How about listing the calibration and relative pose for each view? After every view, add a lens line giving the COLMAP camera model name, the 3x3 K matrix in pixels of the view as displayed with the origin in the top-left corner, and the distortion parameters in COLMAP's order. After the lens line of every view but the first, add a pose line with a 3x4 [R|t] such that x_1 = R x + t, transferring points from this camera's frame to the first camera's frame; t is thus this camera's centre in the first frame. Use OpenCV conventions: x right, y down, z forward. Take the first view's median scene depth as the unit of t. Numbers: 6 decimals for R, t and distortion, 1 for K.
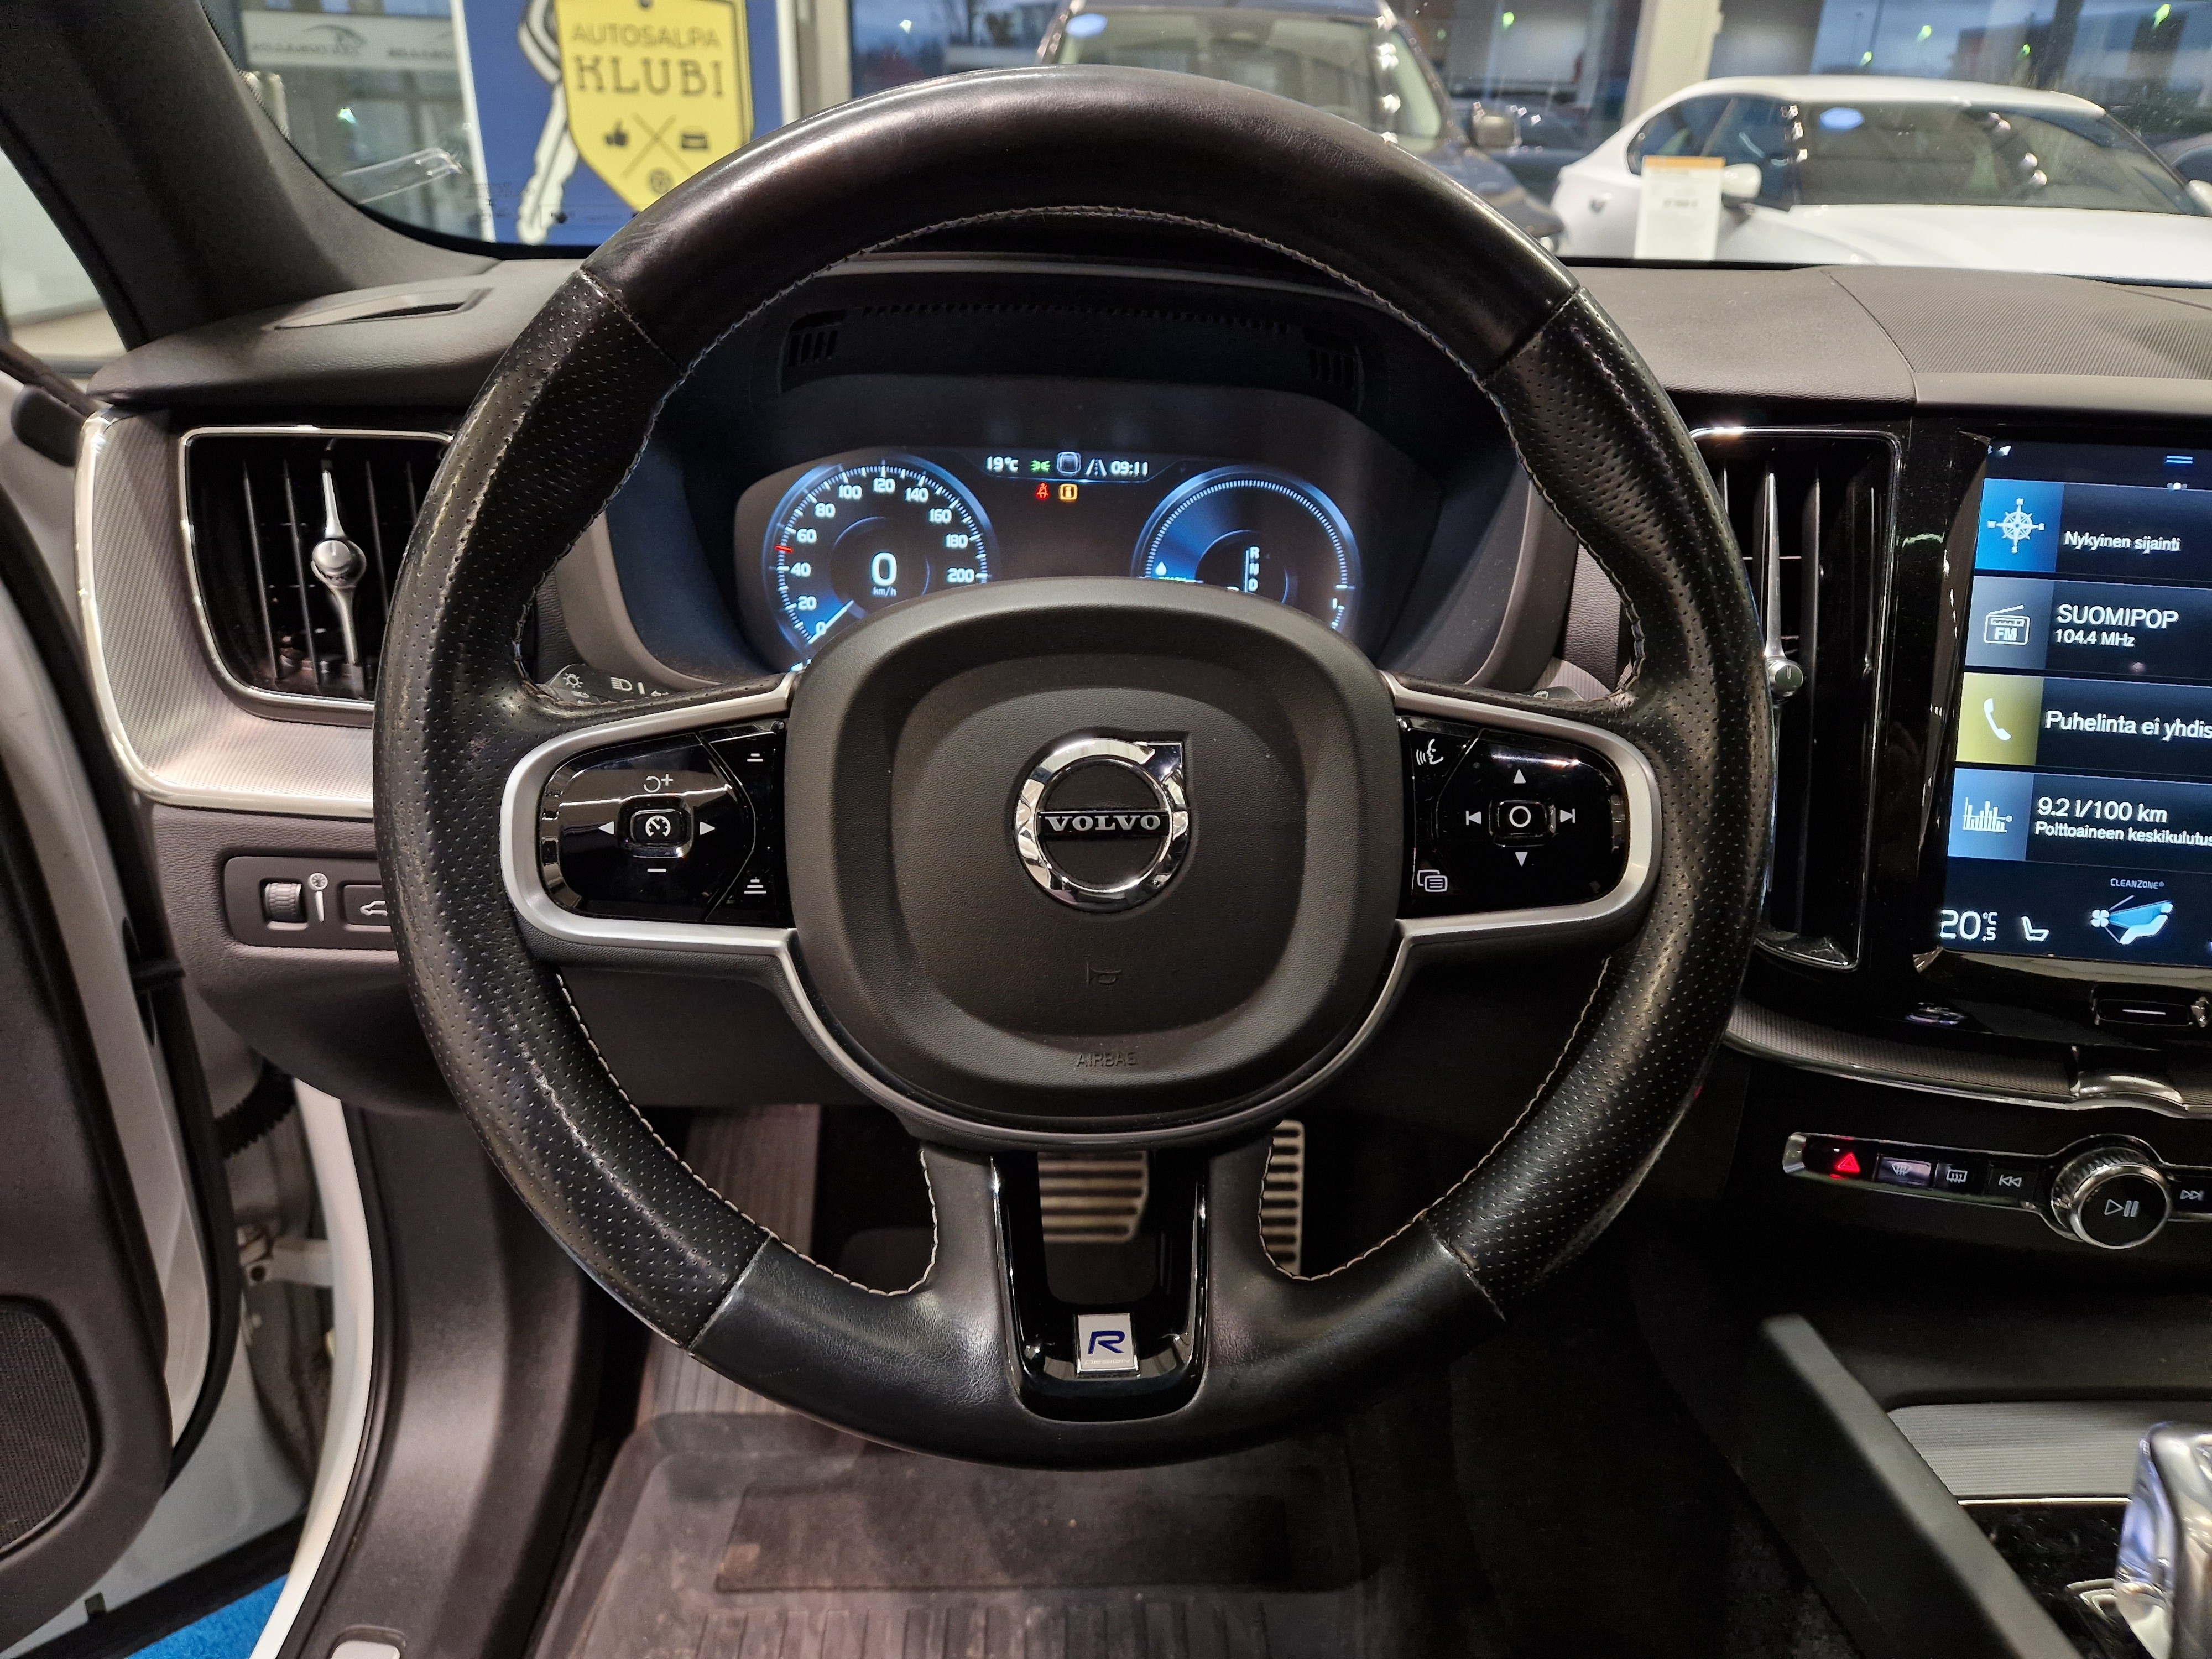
lens RADIAL K [[1466.4, 0, 1126.6], [0, 1466.4, 851.6], [0, 0, 1]] dist [0.057039, -0.041140]
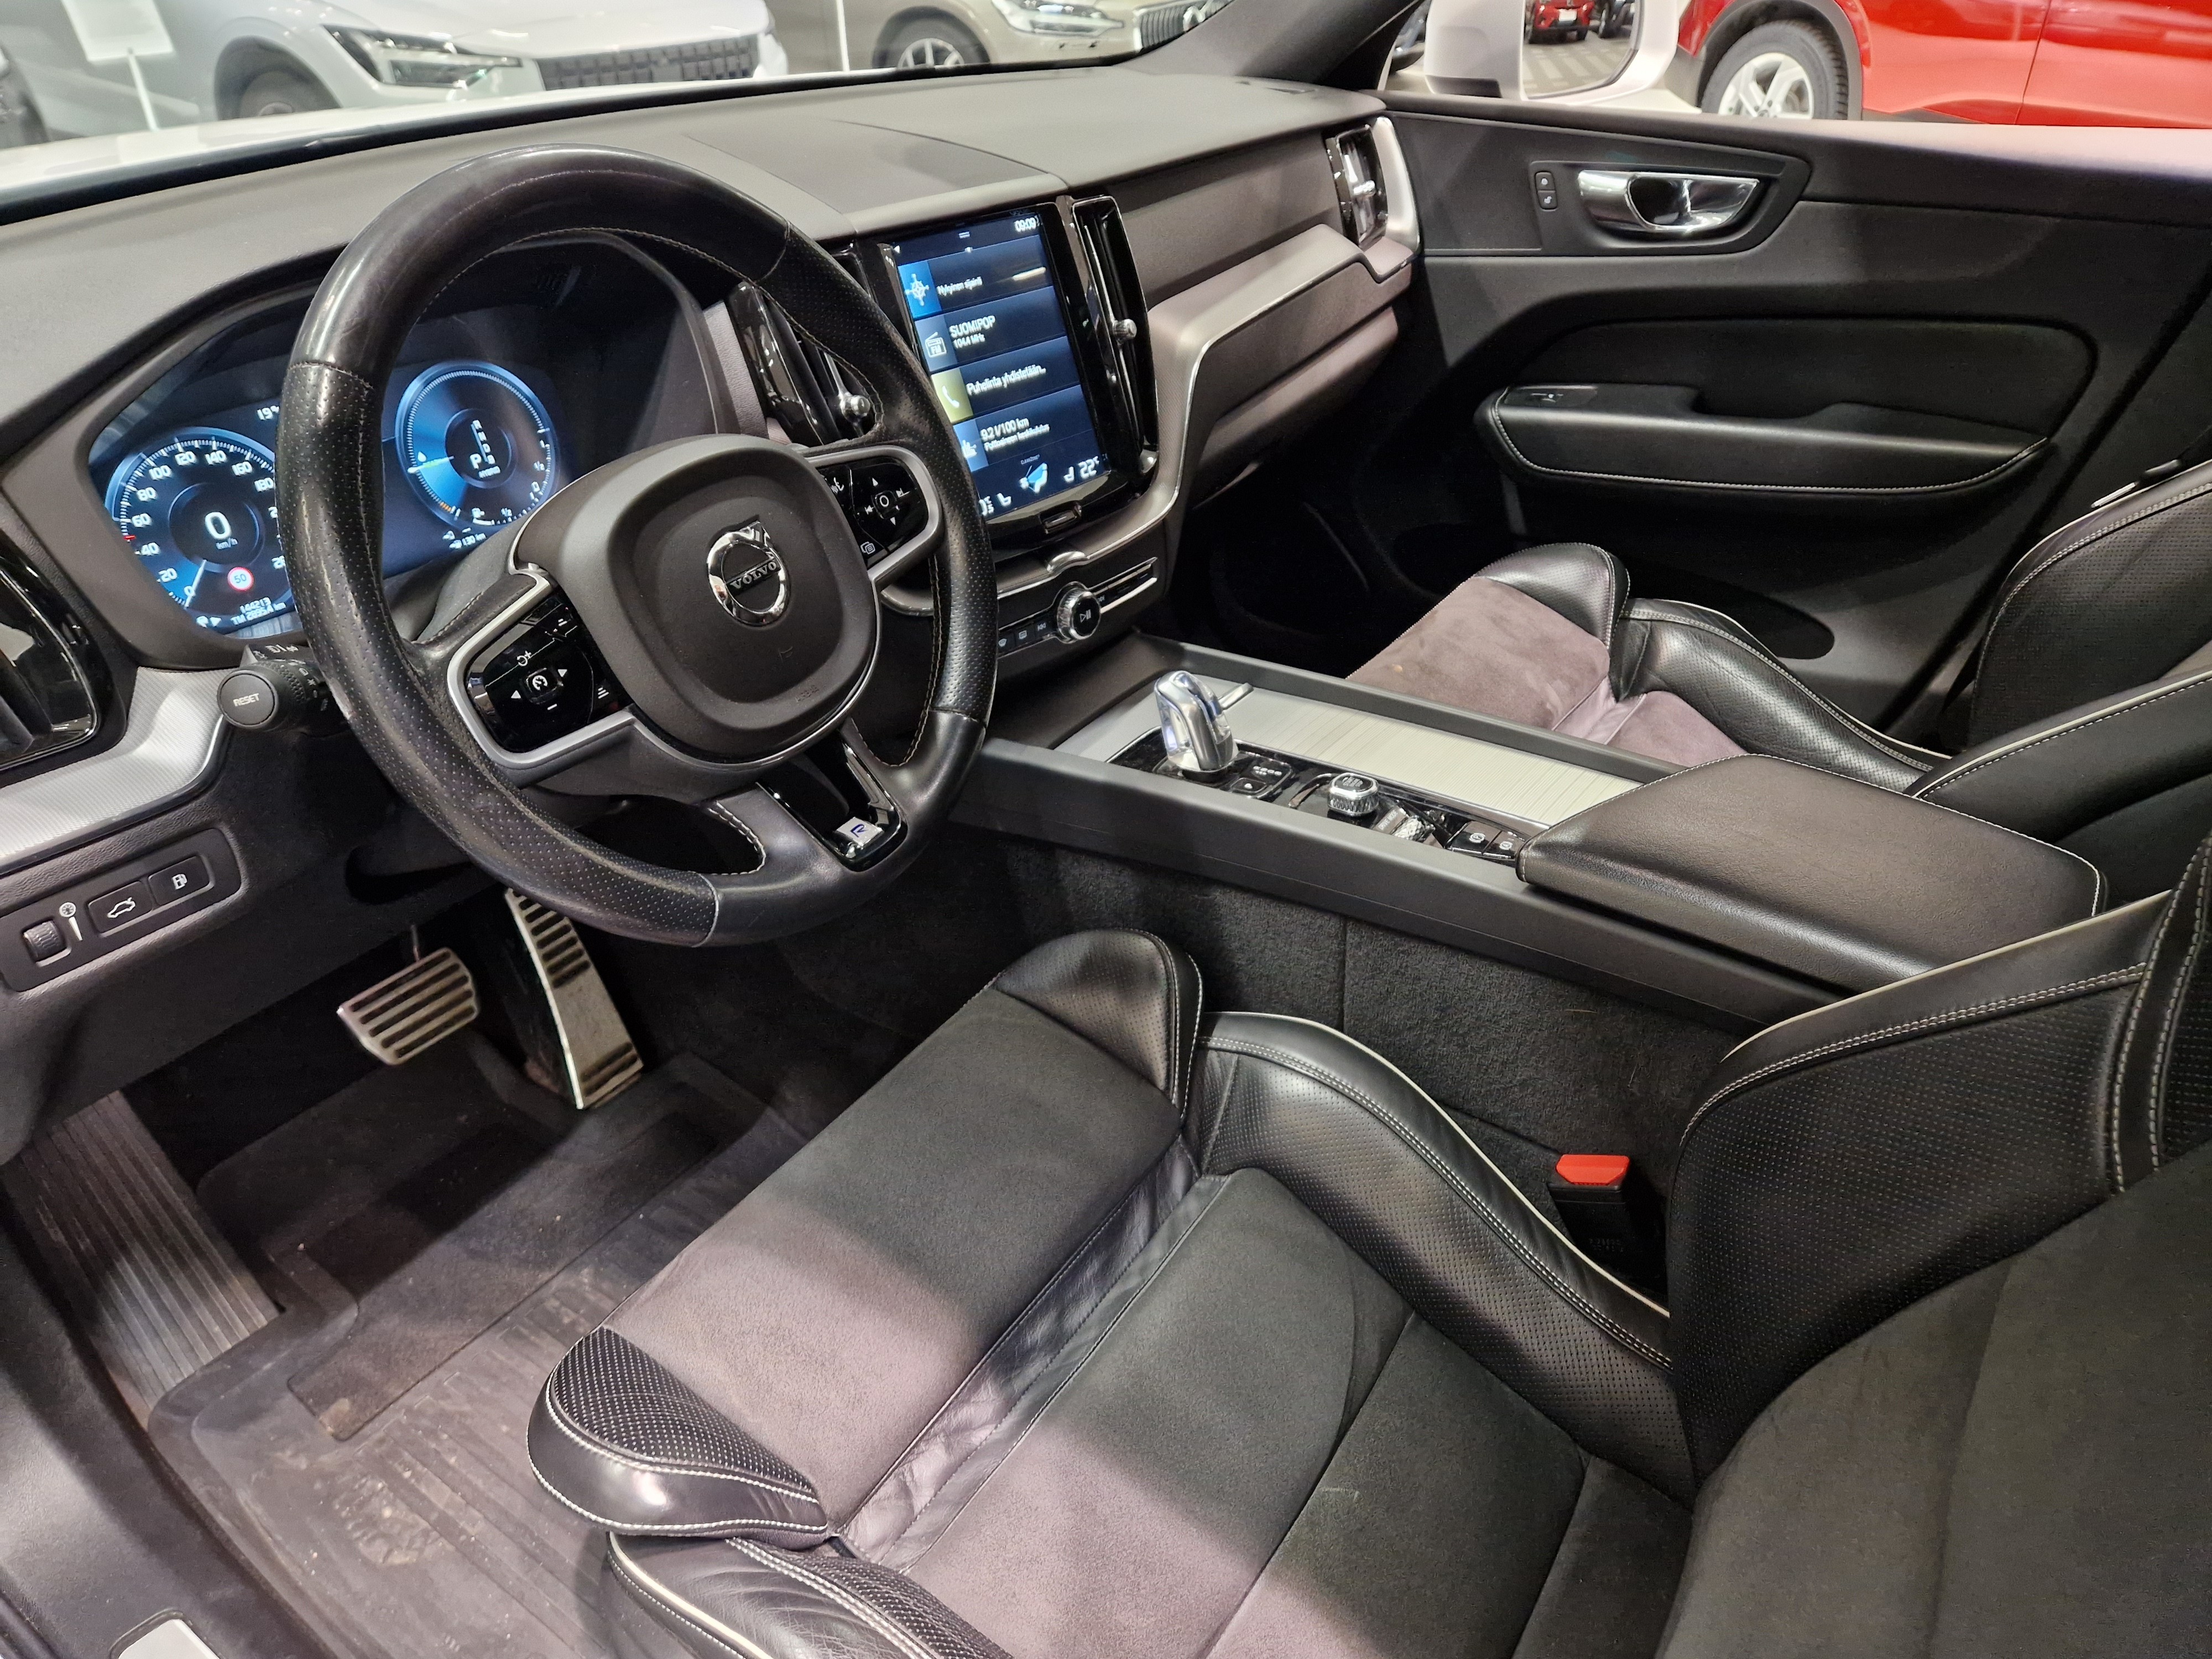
lens RADIAL K [[1466.4, 0, 1093.9], [0, 1466.4, 856.6], [0, 0, 1]] dist [0.057039, -0.041140]
pose [[0.618423, -0.474108, 0.626717, -0.708269], [0.358320, 0.879900, 0.312062, -0.090269], [-0.699400, 0.031579, 0.714033, -0.413885]]
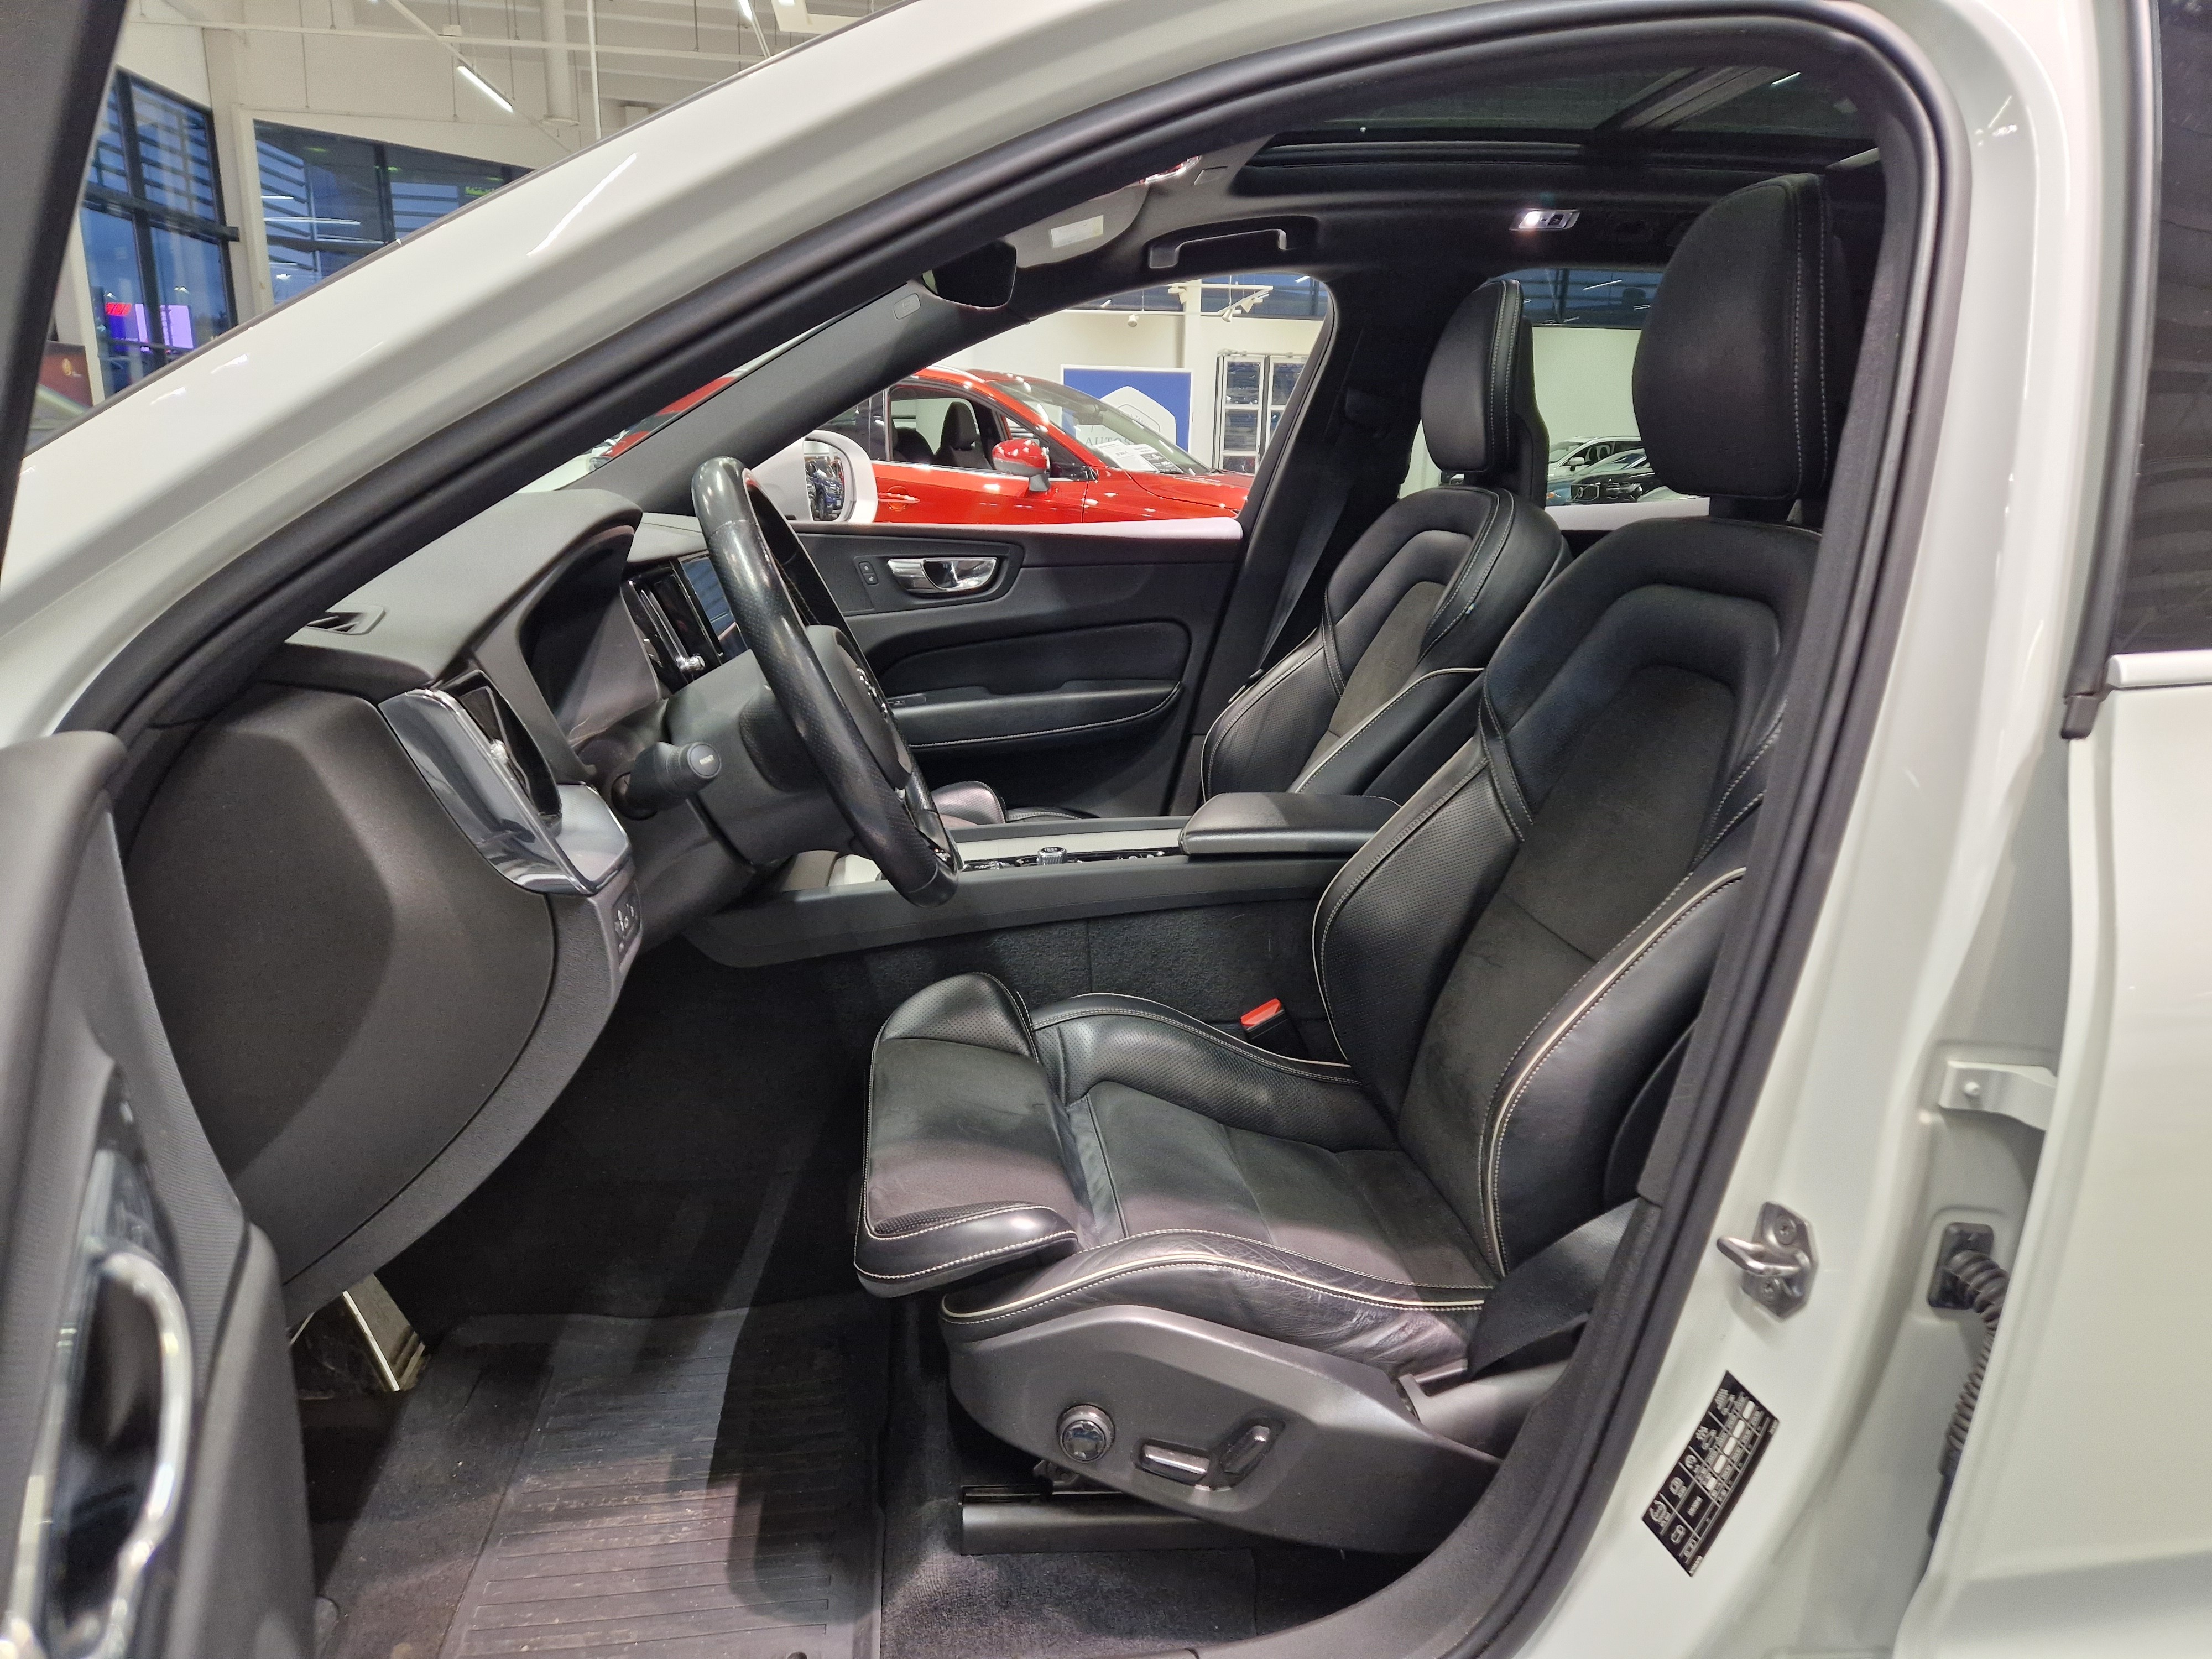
lens RADIAL K [[1466.4, 0, 1111.3], [0, 1466.4, 826.5], [0, 0, 1]] dist [0.057039, -0.041140]
pose [[-0.077833, -0.277034, 0.957703, -2.015437], [0.402457, 0.870137, 0.284412, -0.287296], [-0.912124, 0.407571, 0.043769, 0.359497]]
